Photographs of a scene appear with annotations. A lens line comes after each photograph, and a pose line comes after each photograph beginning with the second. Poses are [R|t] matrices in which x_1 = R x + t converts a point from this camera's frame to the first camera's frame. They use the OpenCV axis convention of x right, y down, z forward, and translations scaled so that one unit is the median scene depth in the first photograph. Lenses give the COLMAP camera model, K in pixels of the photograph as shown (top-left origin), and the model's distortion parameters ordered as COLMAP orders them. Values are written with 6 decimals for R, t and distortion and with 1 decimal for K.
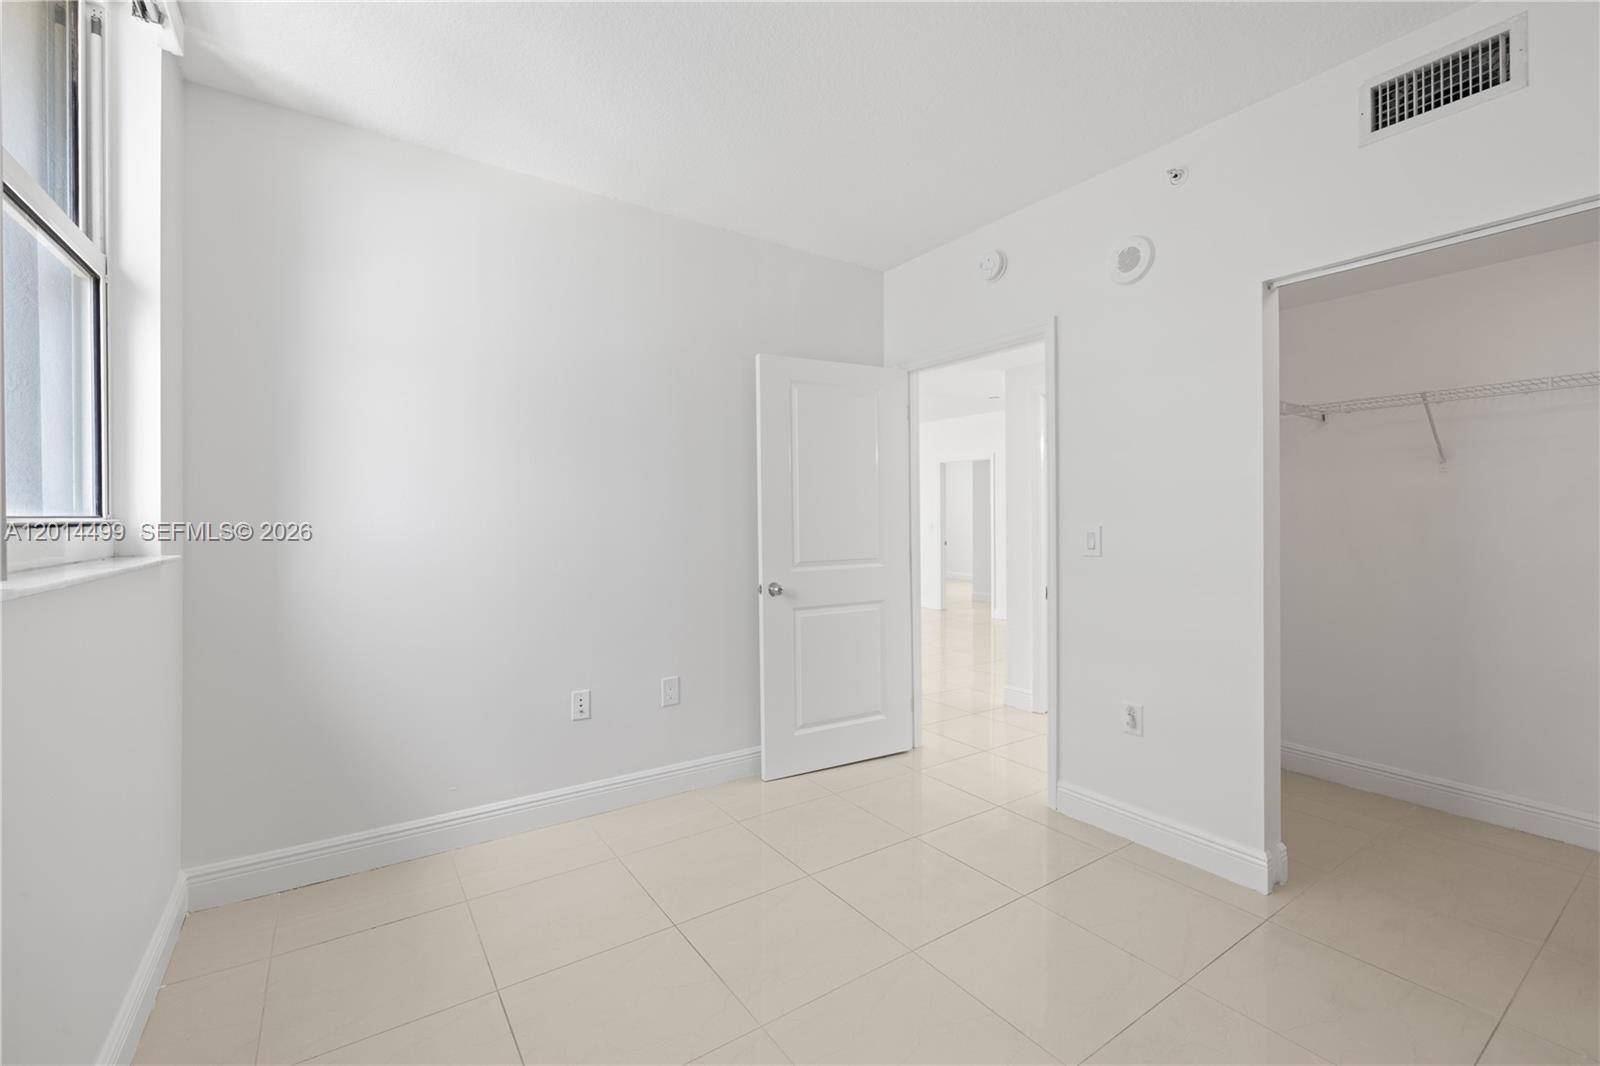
lens RADIAL K [[701.3, 0, 806.1], [0, 701.3, 513.0], [0, 0, 1]] dist [-0.000781, -0.000100]
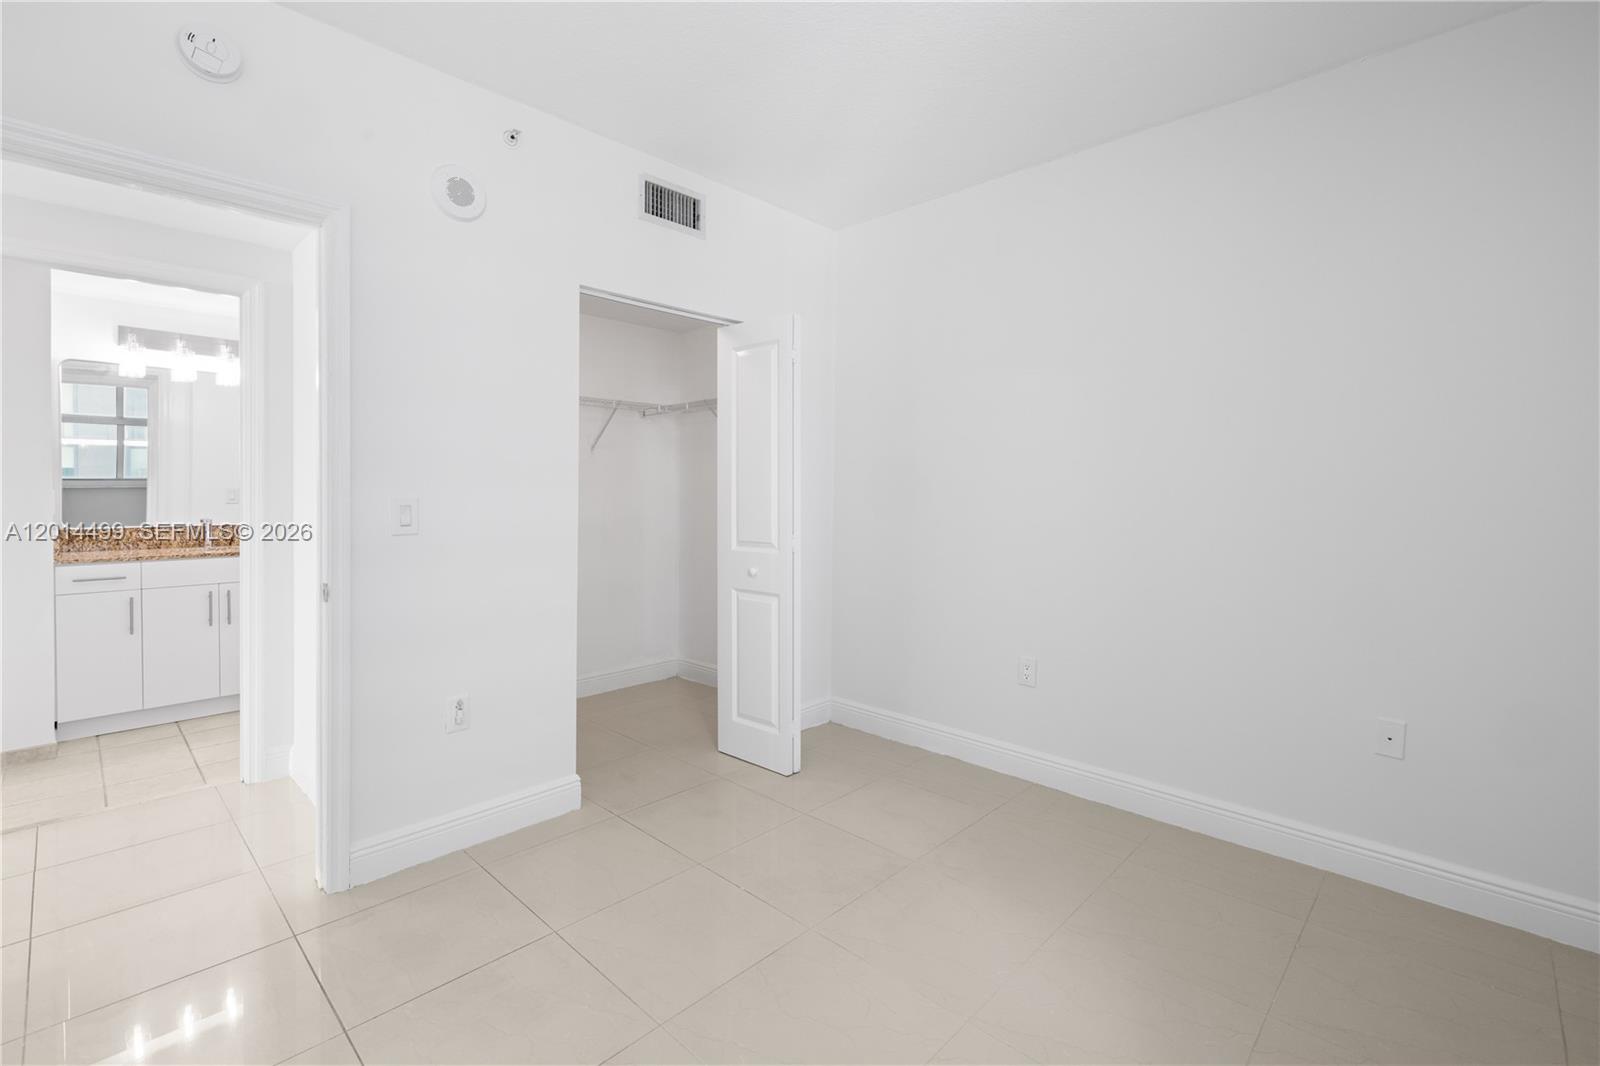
lens RADIAL K [[701.3, 0, 806.1], [0, 701.3, 513.0], [0, 0, 1]] dist [-0.000781, -0.000100]
pose [[-0.196596, -0.020911, 0.980262, -0.495686], [-0.009998, 0.999763, 0.019322, 0.017745], [-0.980434, -0.006002, -0.196758, 0.758080]]
